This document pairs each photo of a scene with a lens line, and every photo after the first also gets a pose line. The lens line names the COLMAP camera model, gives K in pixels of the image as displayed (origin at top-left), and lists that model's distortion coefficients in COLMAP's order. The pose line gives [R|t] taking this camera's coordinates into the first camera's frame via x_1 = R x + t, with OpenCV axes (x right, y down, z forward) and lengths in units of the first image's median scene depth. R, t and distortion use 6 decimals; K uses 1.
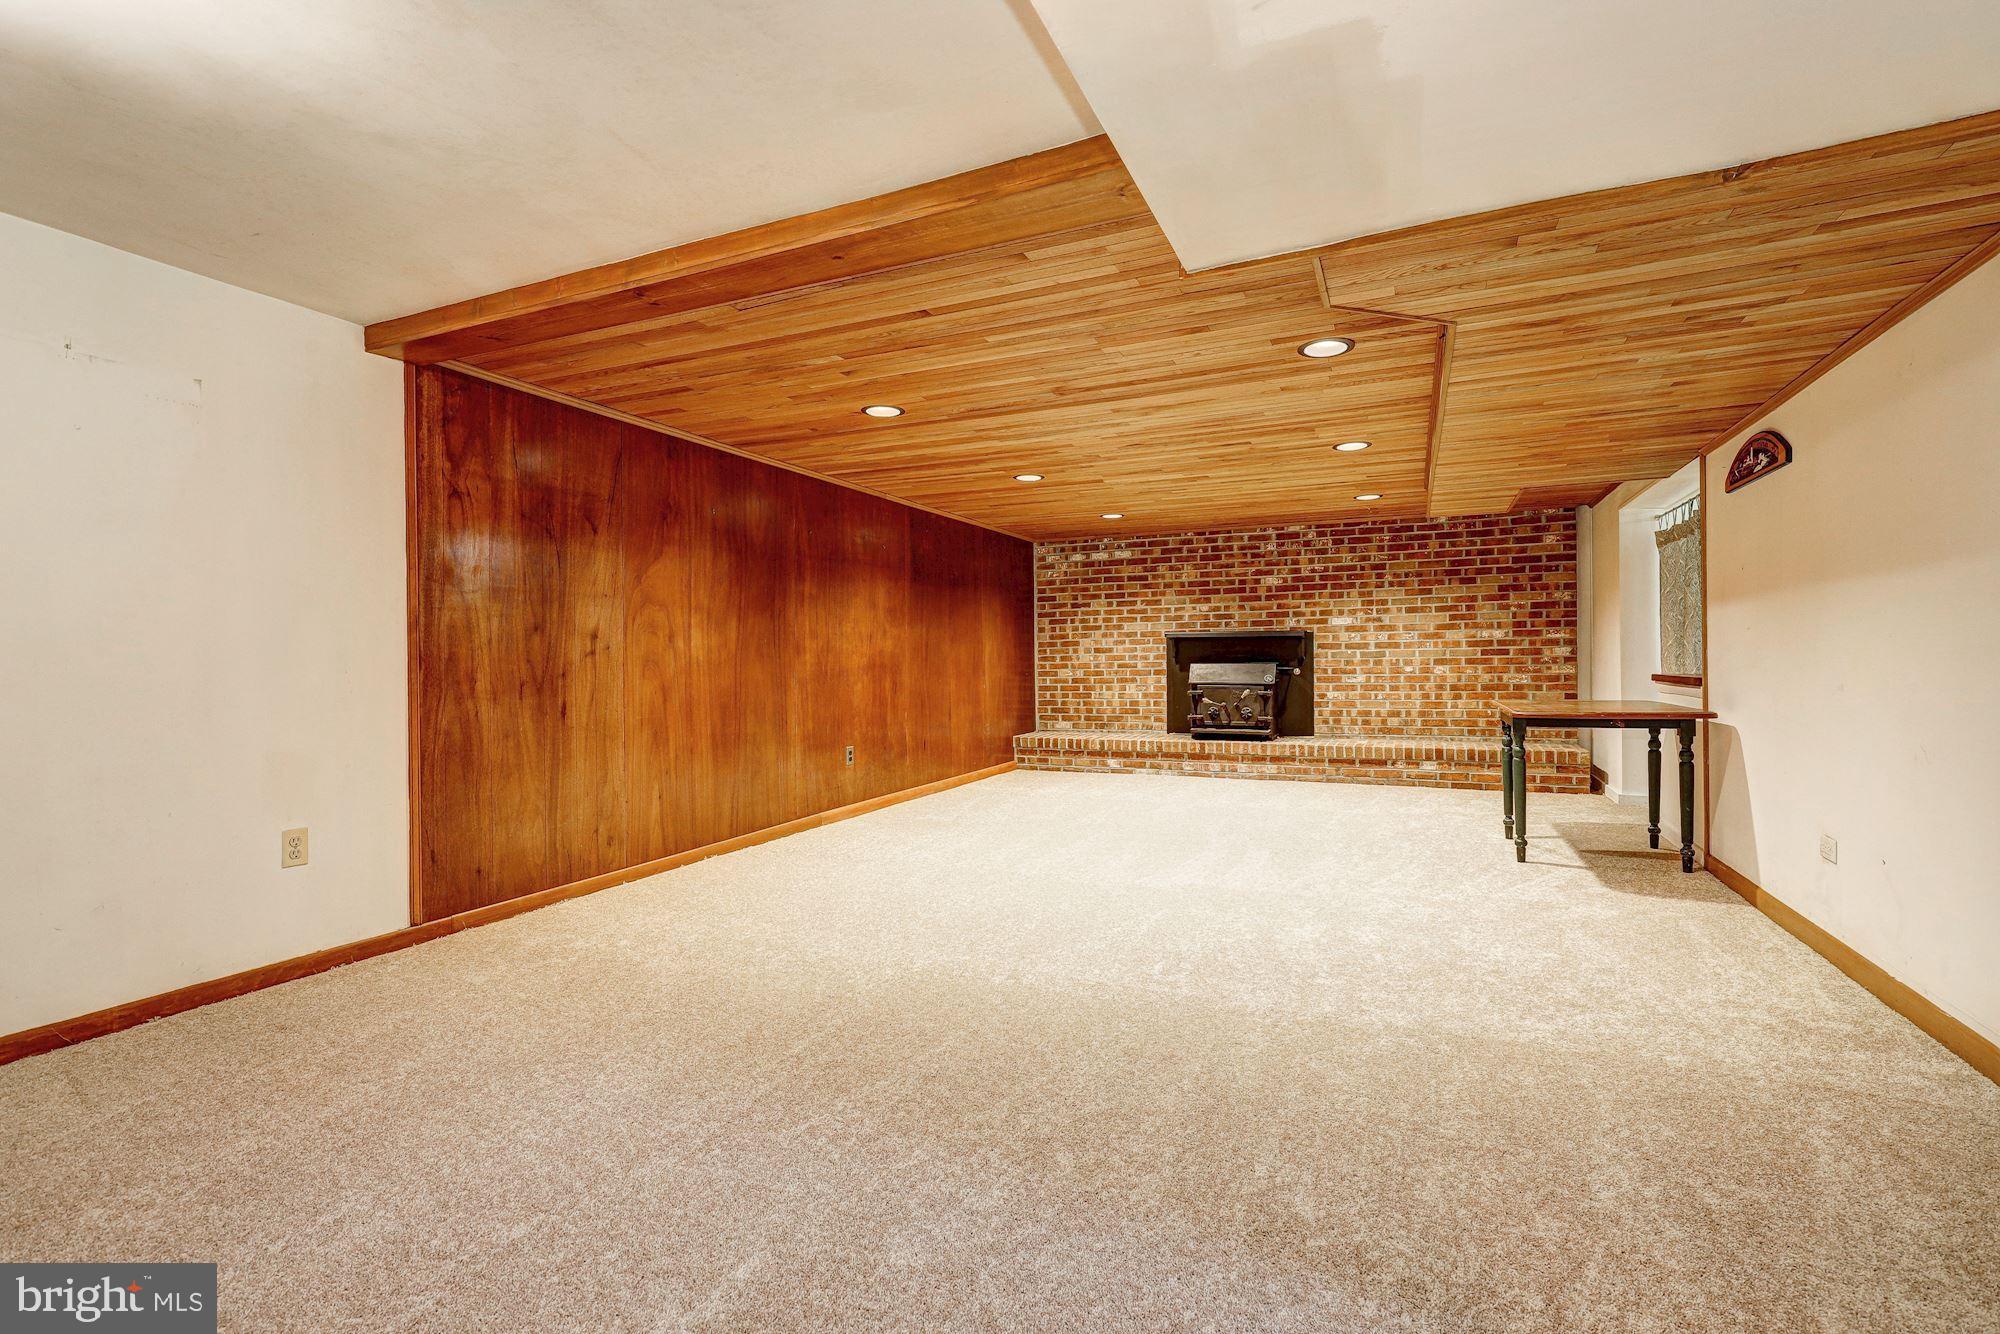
lens RADIAL K [[902.4, 0, 1010.8], [0, 902.4, 664.0], [0, 0, 1]] dist [0.002674, -0.000596]
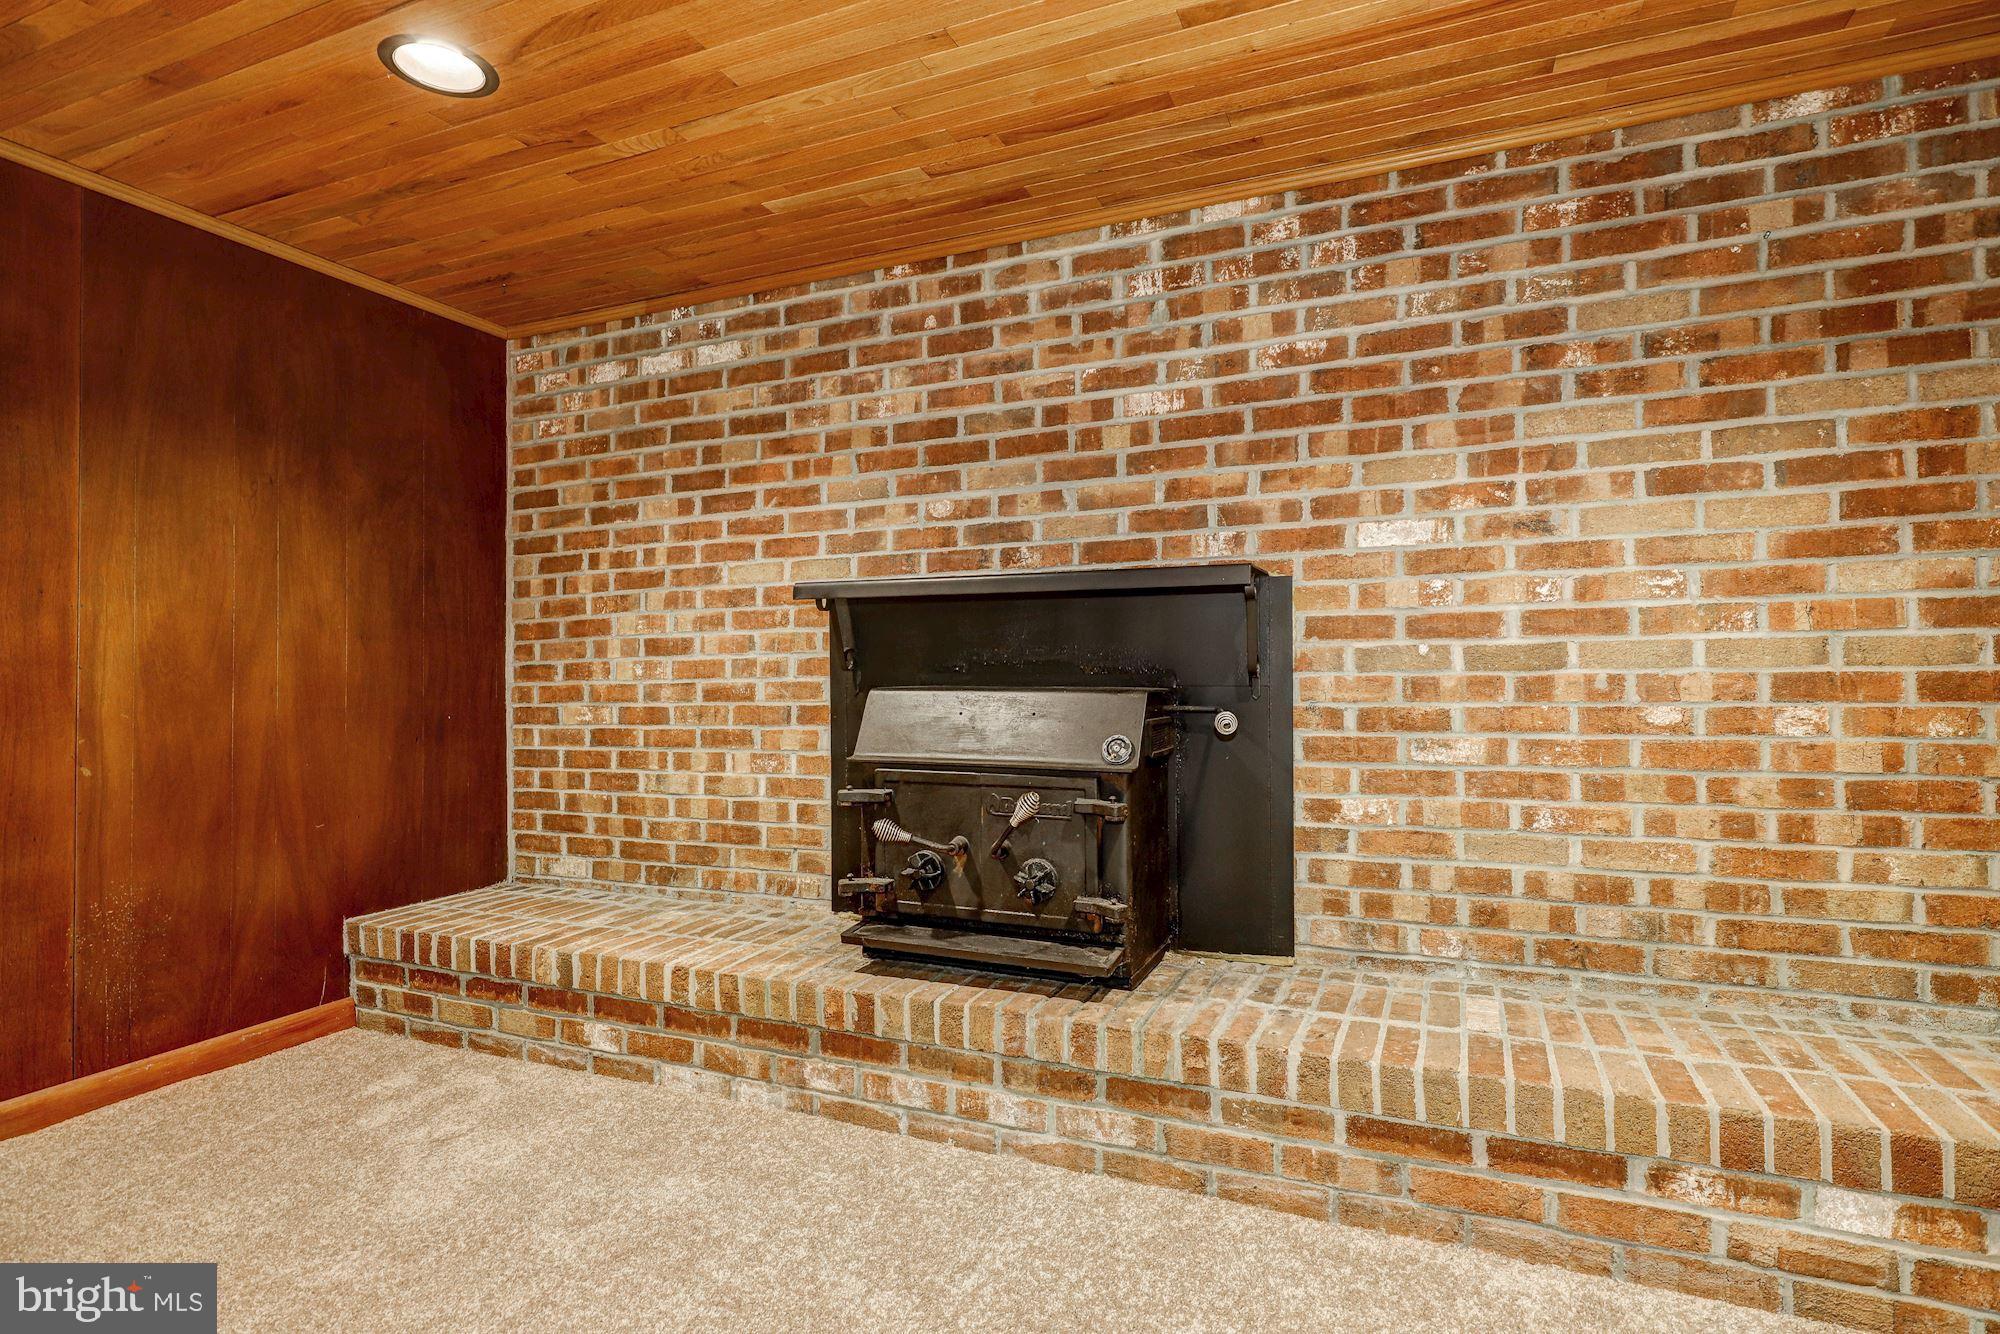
lens RADIAL K [[1004.8, 0, 1003.0], [0, 1004.8, 662.3], [0, 0, 1]] dist [0.003659, -0.000431]
pose [[0.999919, 0.003226, 0.012349, 0.244366], [-0.003008, 0.999841, -0.017600, -0.003657], [-0.012404, 0.017561, 0.999769, 0.696866]]
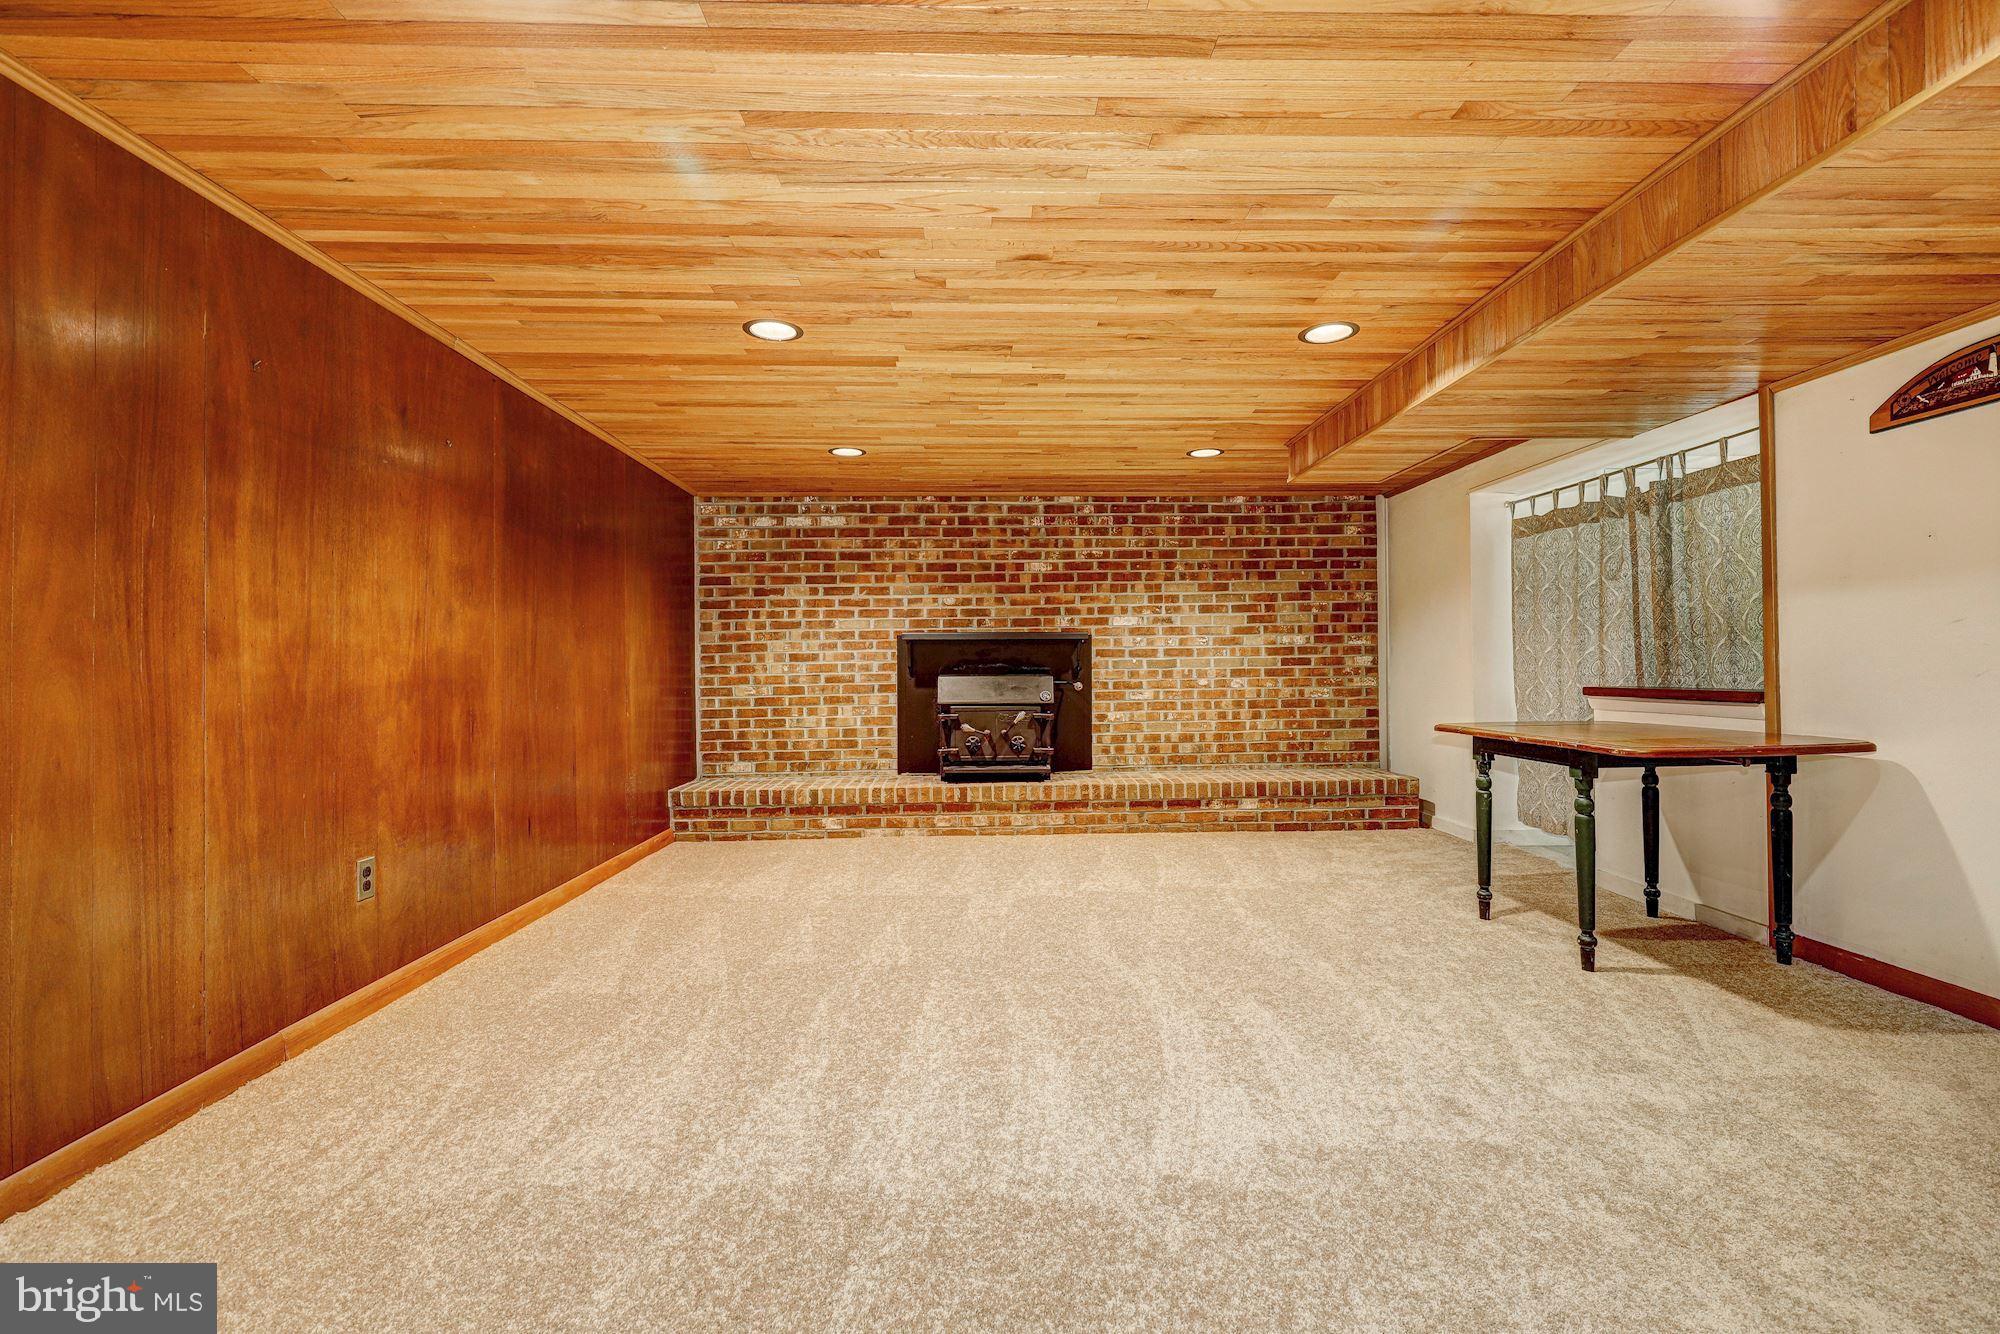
lens RADIAL K [[902.4, 0, 1010.8], [0, 902.4, 664.0], [0, 0, 1]] dist [0.002674, -0.000596]
pose [[0.898400, 0.003803, 0.439162, -0.065629], [0.003025, 0.999885, -0.014846, 0.000739], [-0.439168, 0.014667, 0.898285, 0.338542]]
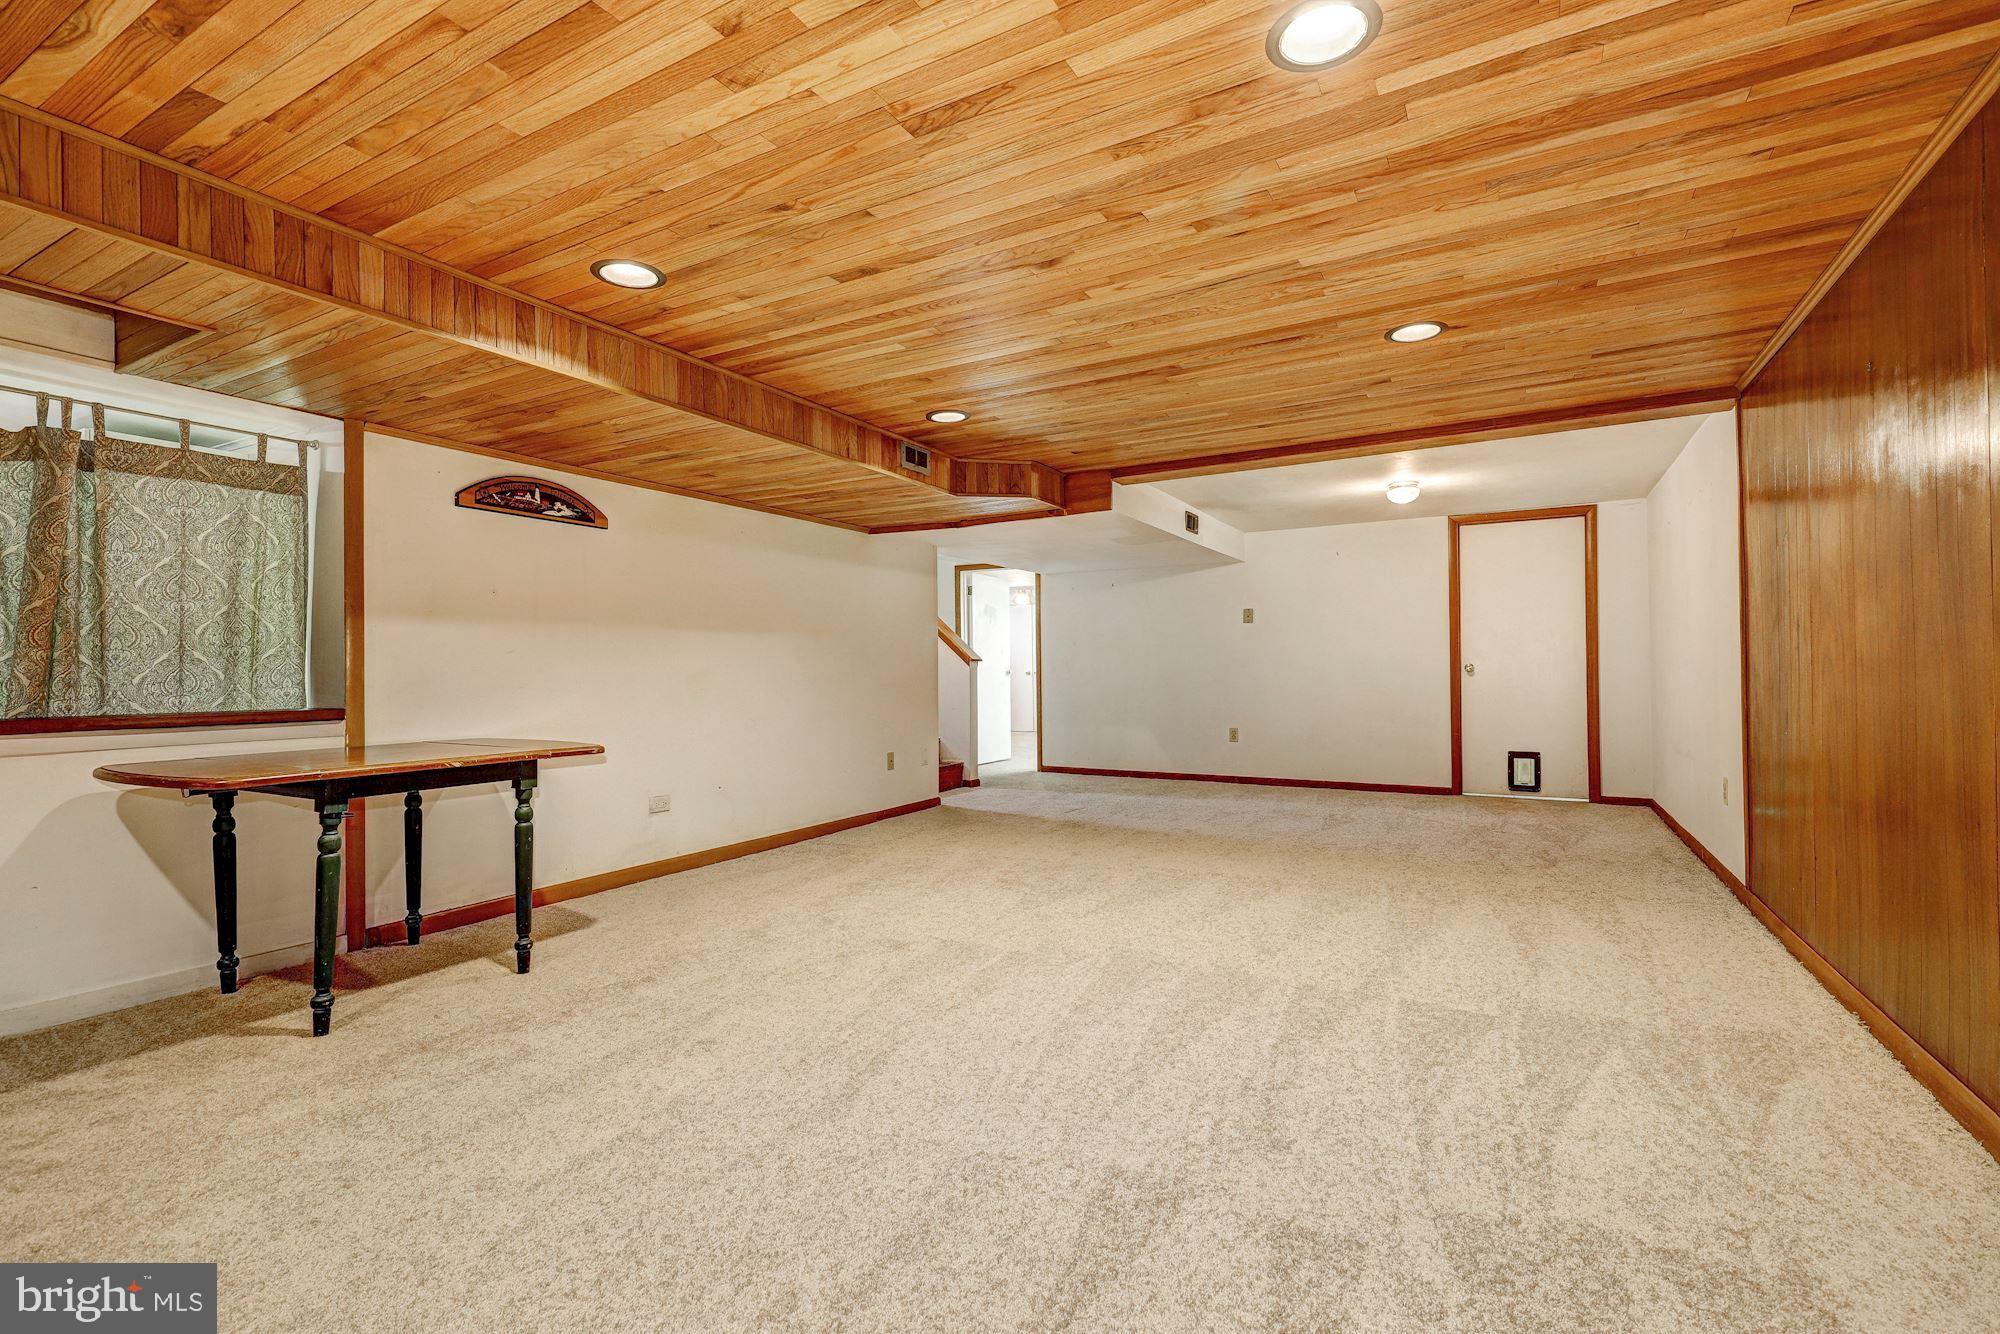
lens RADIAL K [[902.4, 0, 1010.8], [0, 902.4, 664.0], [0, 0, 1]] dist [0.002674, -0.000596]
pose [[-0.996121, 0.020677, 0.085529, 0.072972], [0.020371, 0.999783, -0.004451, -0.004371], [-0.085602, -0.002691, -0.996326, 0.961441]]
